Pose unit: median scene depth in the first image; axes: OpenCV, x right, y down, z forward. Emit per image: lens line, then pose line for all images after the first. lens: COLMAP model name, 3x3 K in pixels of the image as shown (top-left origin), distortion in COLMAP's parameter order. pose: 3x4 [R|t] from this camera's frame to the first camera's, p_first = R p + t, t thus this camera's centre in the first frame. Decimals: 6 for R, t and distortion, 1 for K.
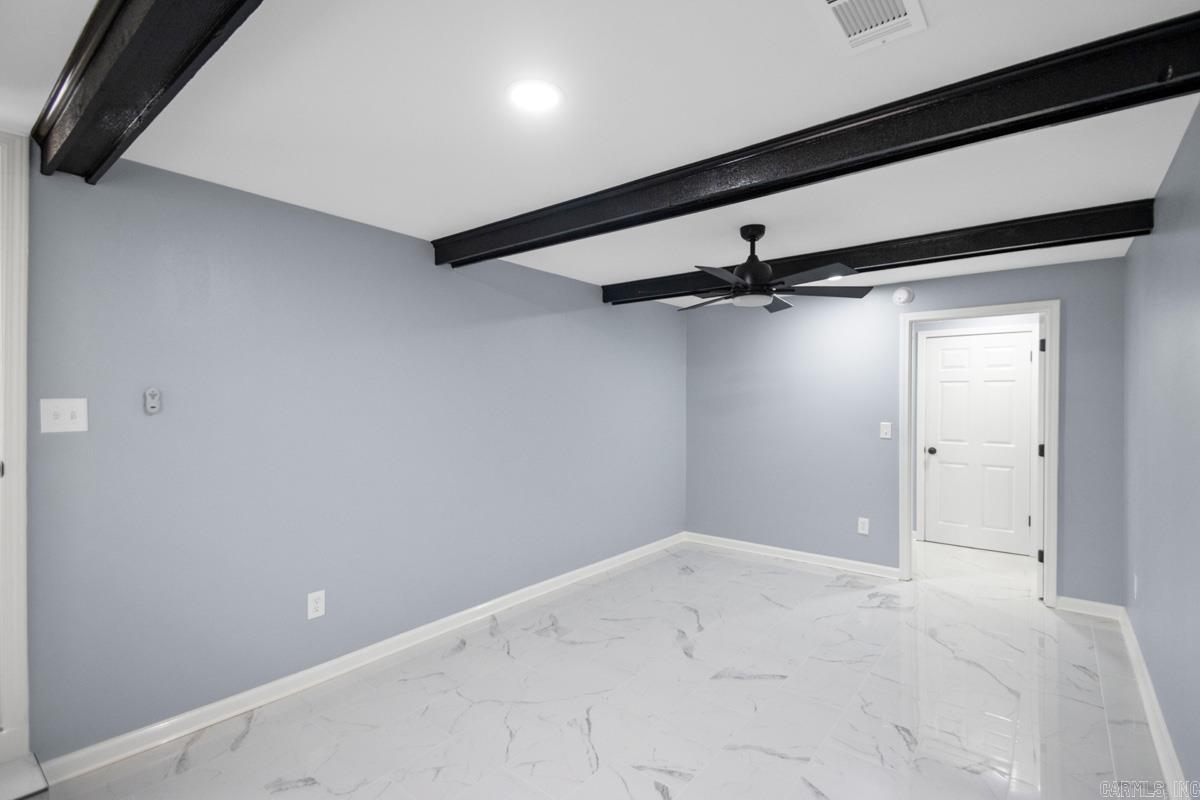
lens RADIAL K [[565.3, 0, 602.2], [0, 565.3, 400.3], [0, 0, 1]] dist [0.005015, 0.000127]
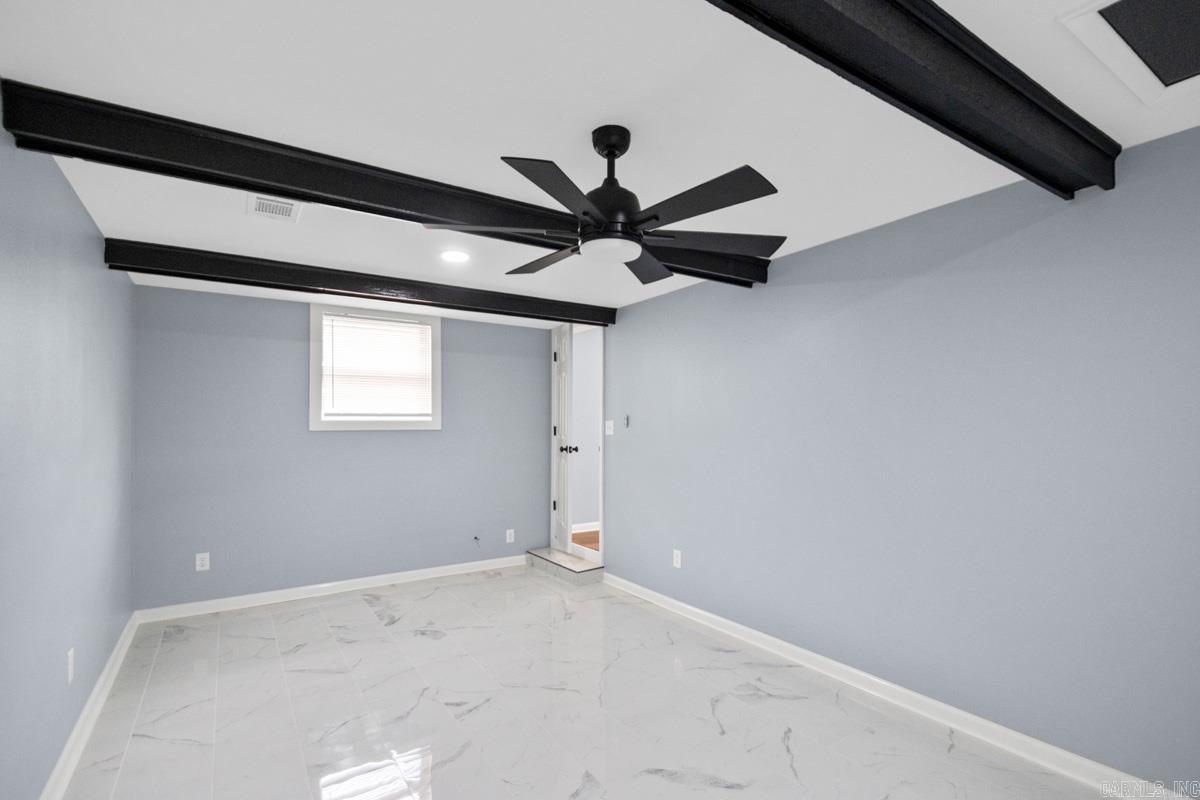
lens RADIAL K [[565.3, 0, 620.1], [0, 565.3, 420.6], [0, 0, 1]] dist [0.005015, 0.000127]
pose [[-0.303031, -0.013586, -0.952884, 0.786354], [-0.001489, 0.999904, -0.013783, 0.018234], [0.952980, -0.002758, -0.303022, 1.088089]]
